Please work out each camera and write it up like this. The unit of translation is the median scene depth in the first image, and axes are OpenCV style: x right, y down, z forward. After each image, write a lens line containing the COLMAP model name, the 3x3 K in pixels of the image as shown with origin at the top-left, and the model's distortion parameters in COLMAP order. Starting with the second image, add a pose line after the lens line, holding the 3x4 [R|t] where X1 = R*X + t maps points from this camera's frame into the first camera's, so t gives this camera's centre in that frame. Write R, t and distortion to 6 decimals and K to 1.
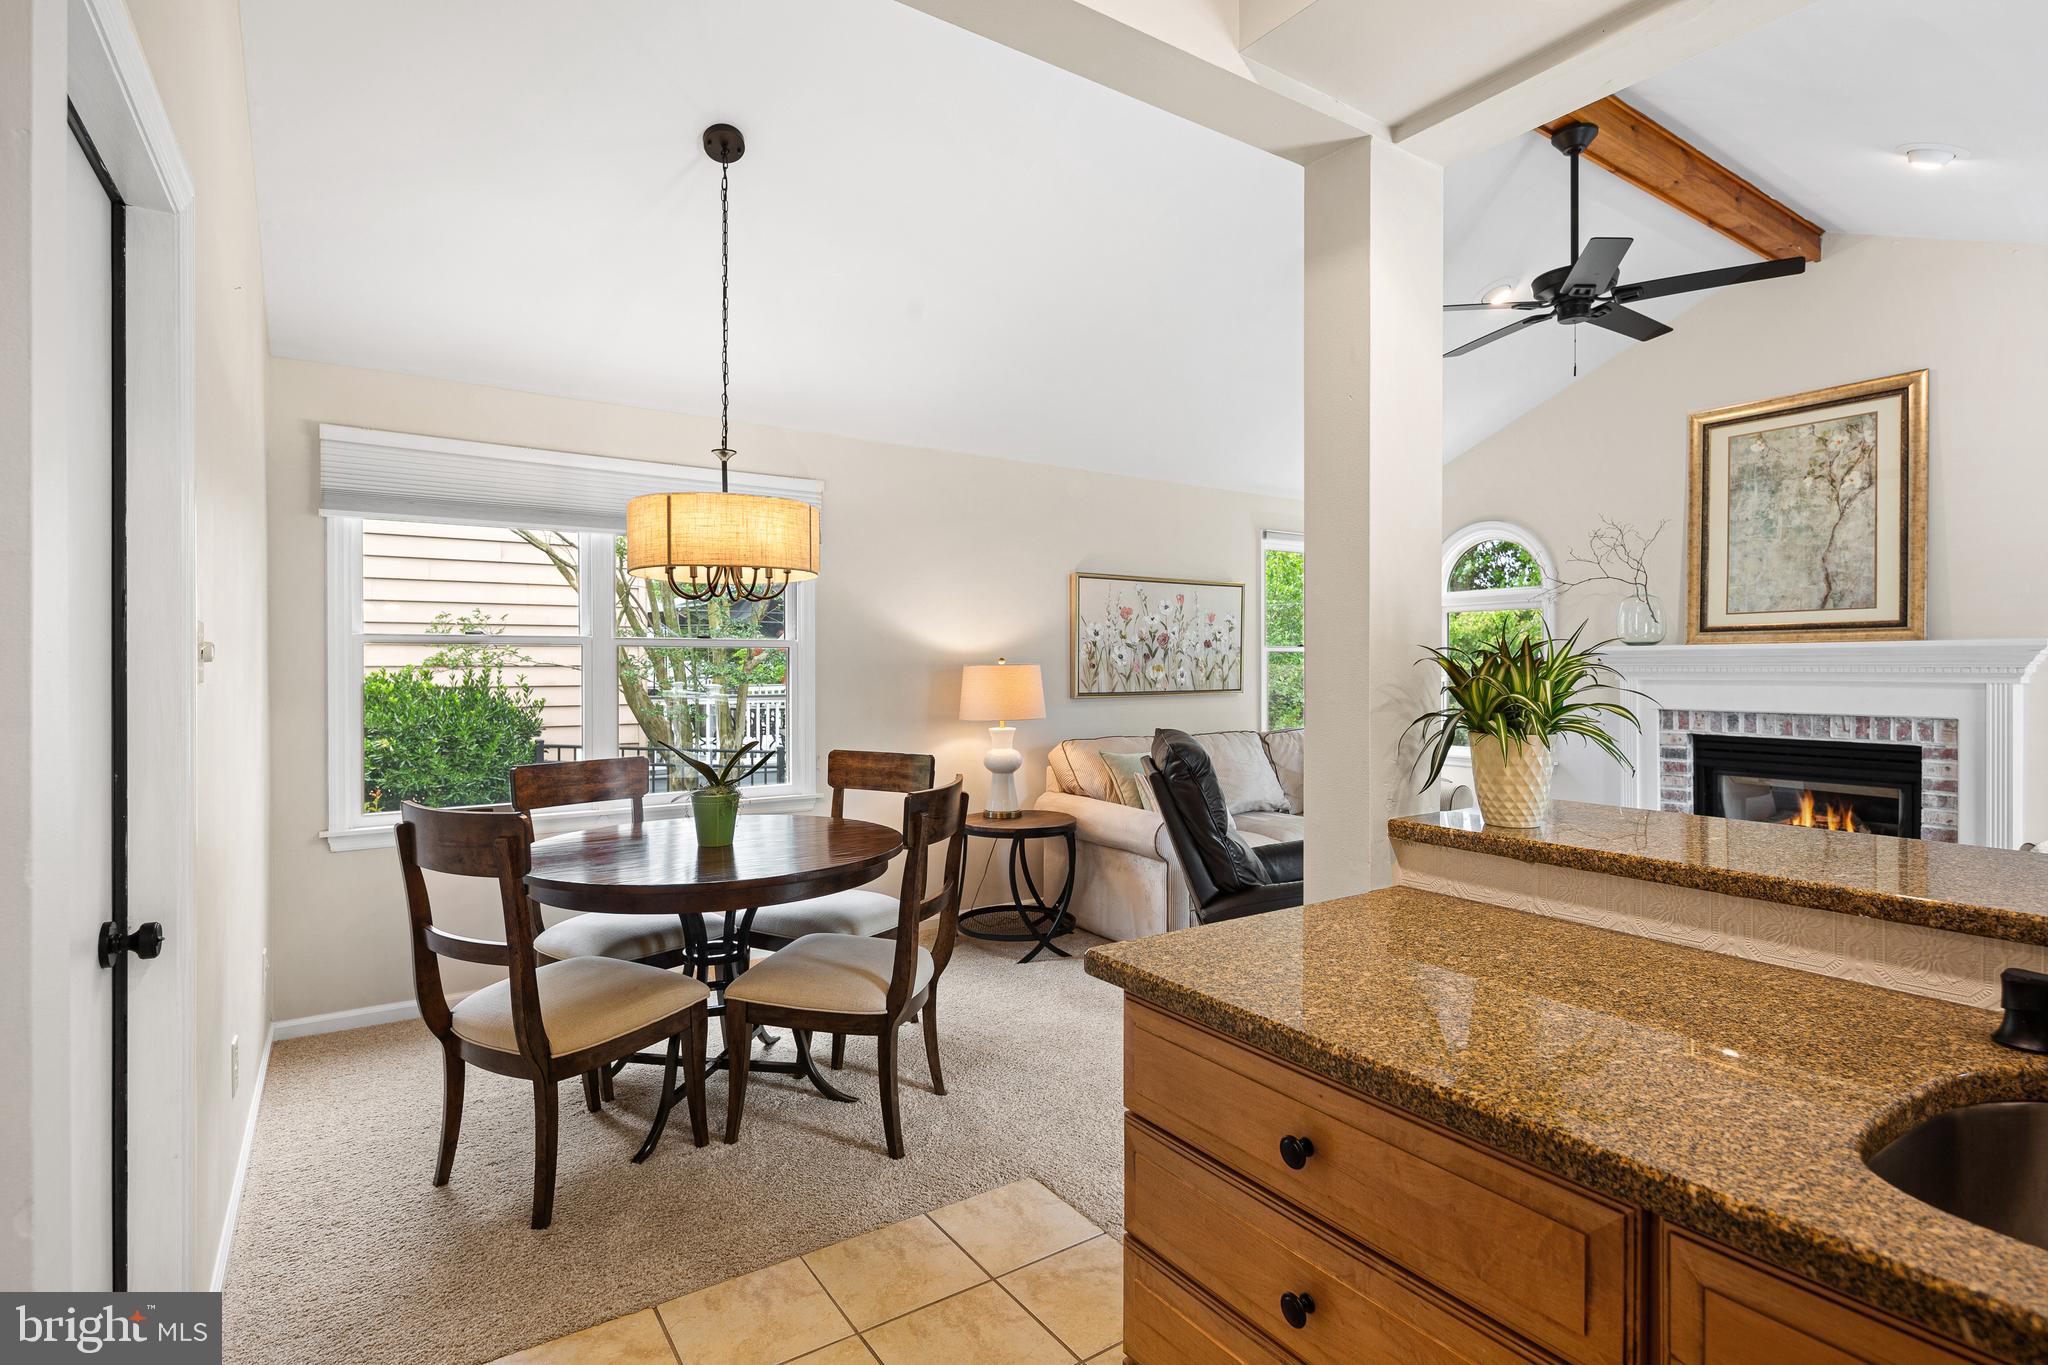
lens RADIAL K [[1004.4, 0, 1025.7], [0, 1004.4, 668.8], [0, 0, 1]] dist [0.001806, -0.000569]
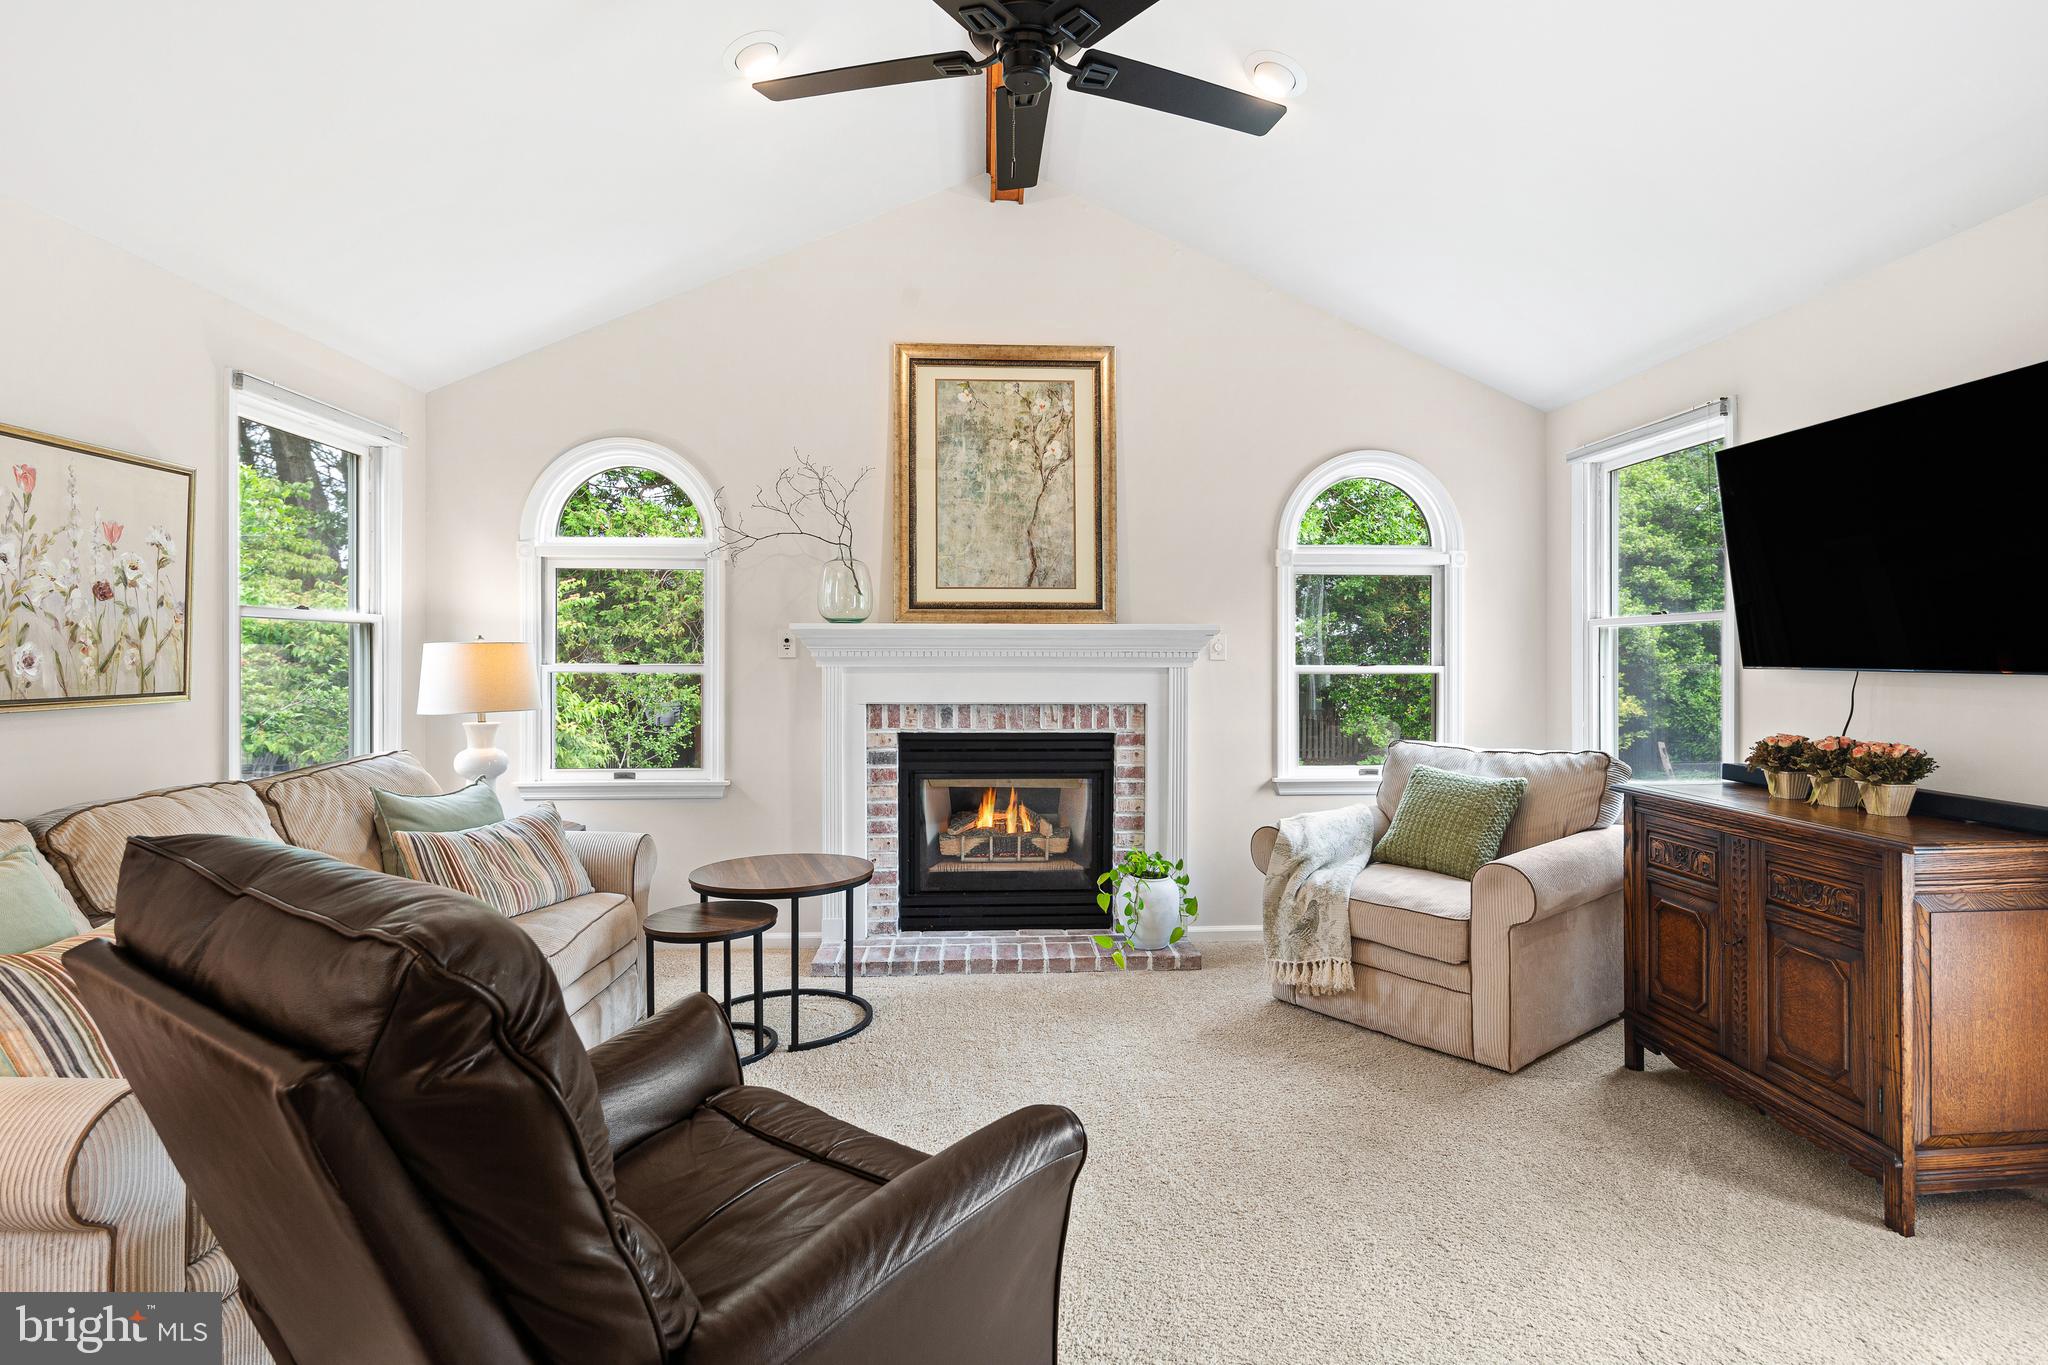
lens RADIAL K [[1008.9, 0, 1027.6], [0, 1008.9, 659.2], [0, 0, 1]] dist [-0.001211, -0.000651]
pose [[0.508103, 0.002436, 0.861293, 0.009132], [-0.000580, 0.999997, -0.002486, 0.007463], [-0.861296, 0.000763, 0.508102, 0.537317]]
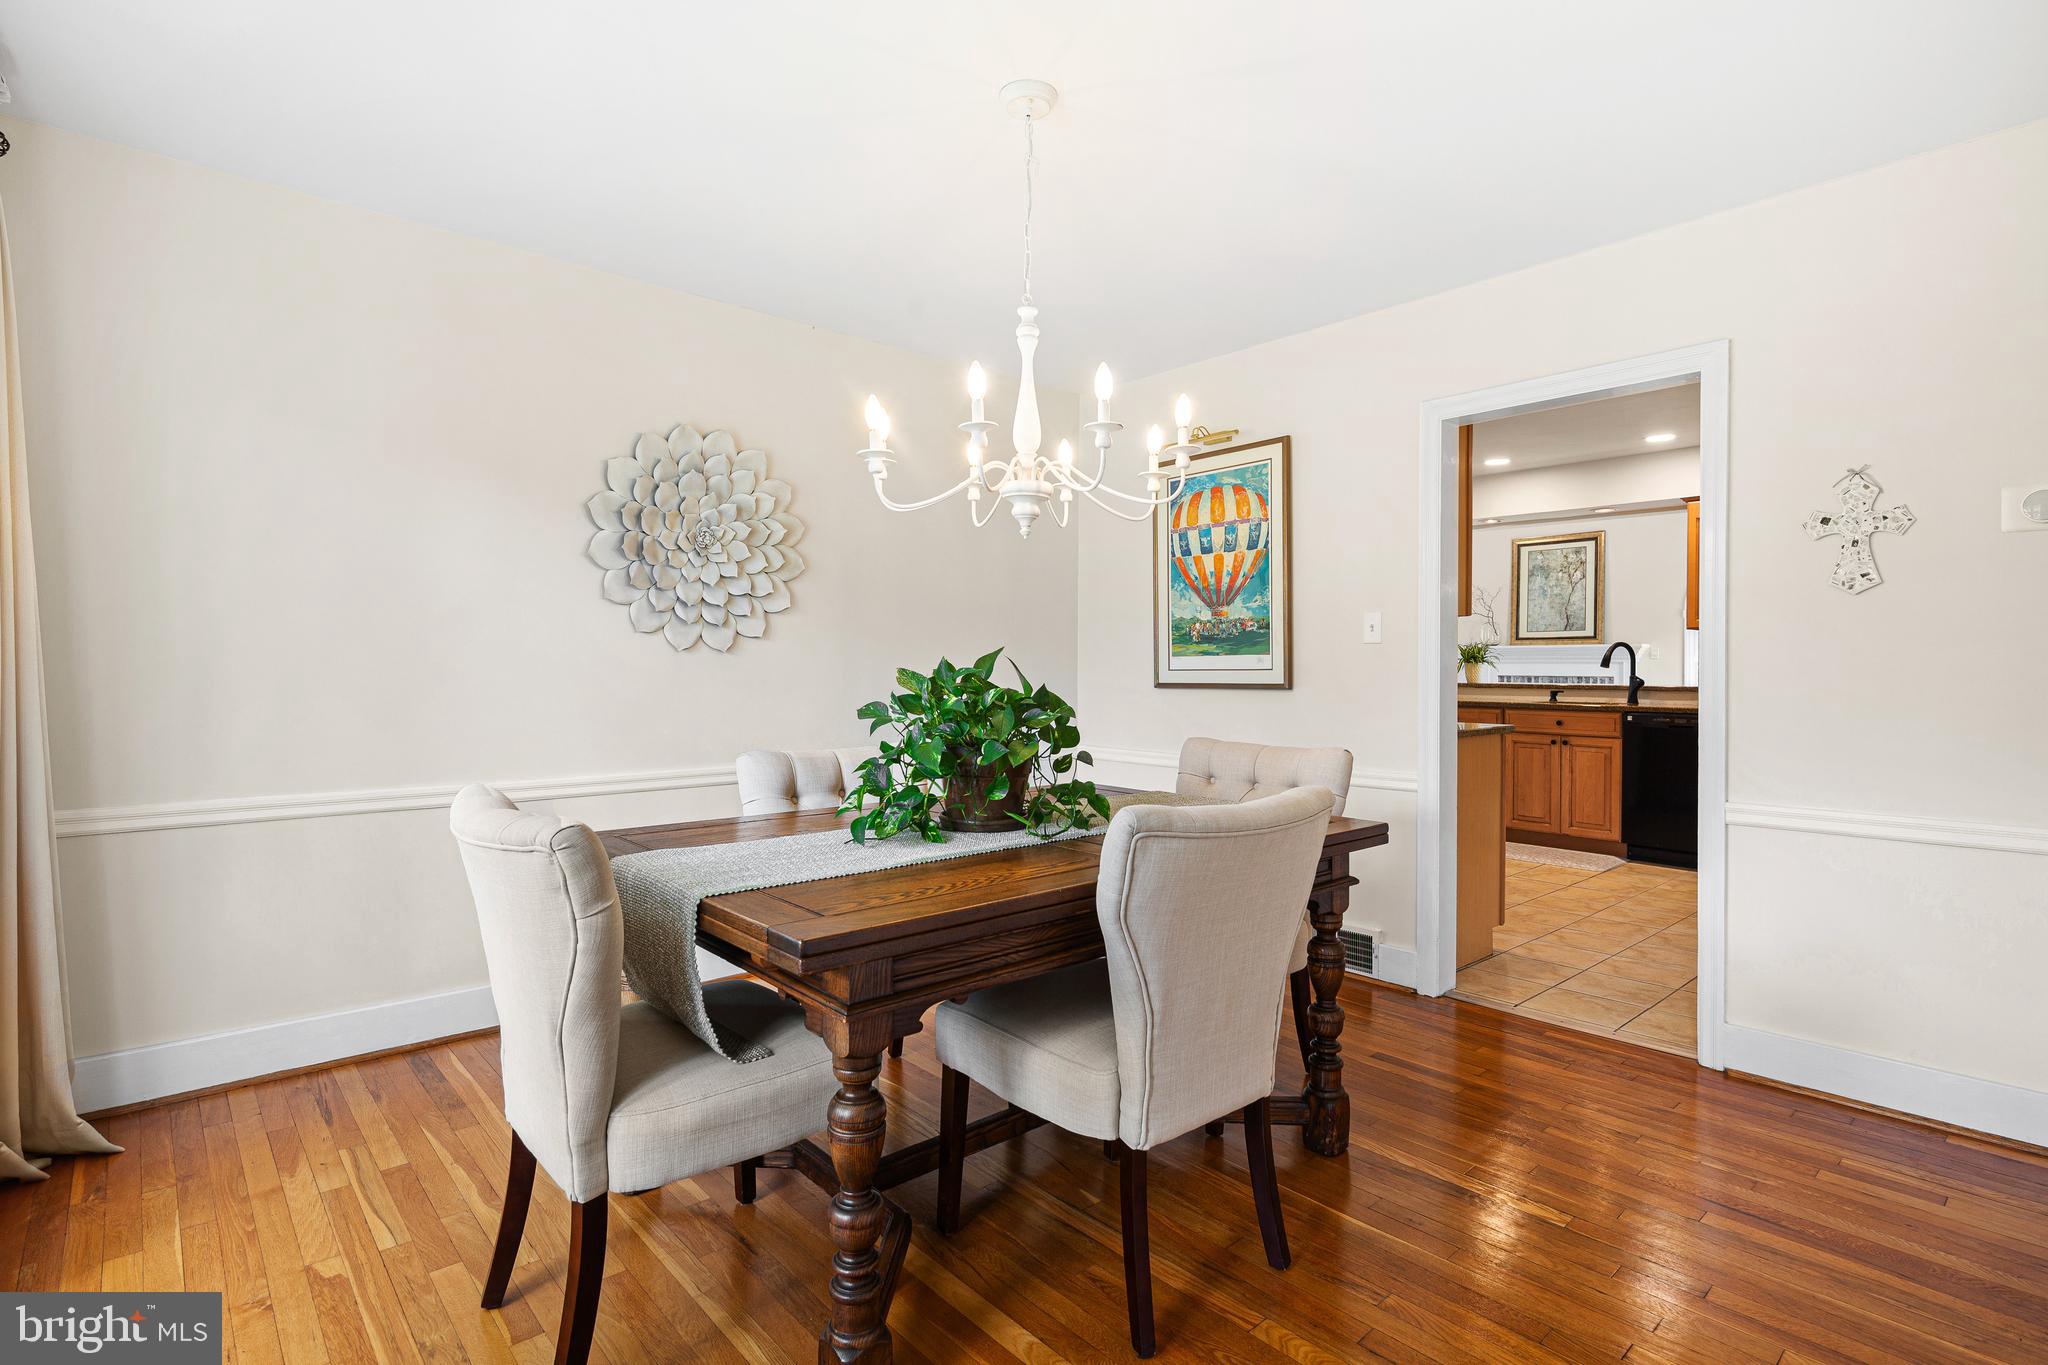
lens RADIAL K [[1004.4, 0, 1025.7], [0, 1004.4, 668.8], [0, 0, 1]] dist [0.001806, -0.000569]
pose [[0.991528, 0.004240, 0.129826, -0.720143], [-0.004282, 0.999991, 0.000046, 0.032972], [-0.129824, -0.000601, 0.991537, -1.105952]]
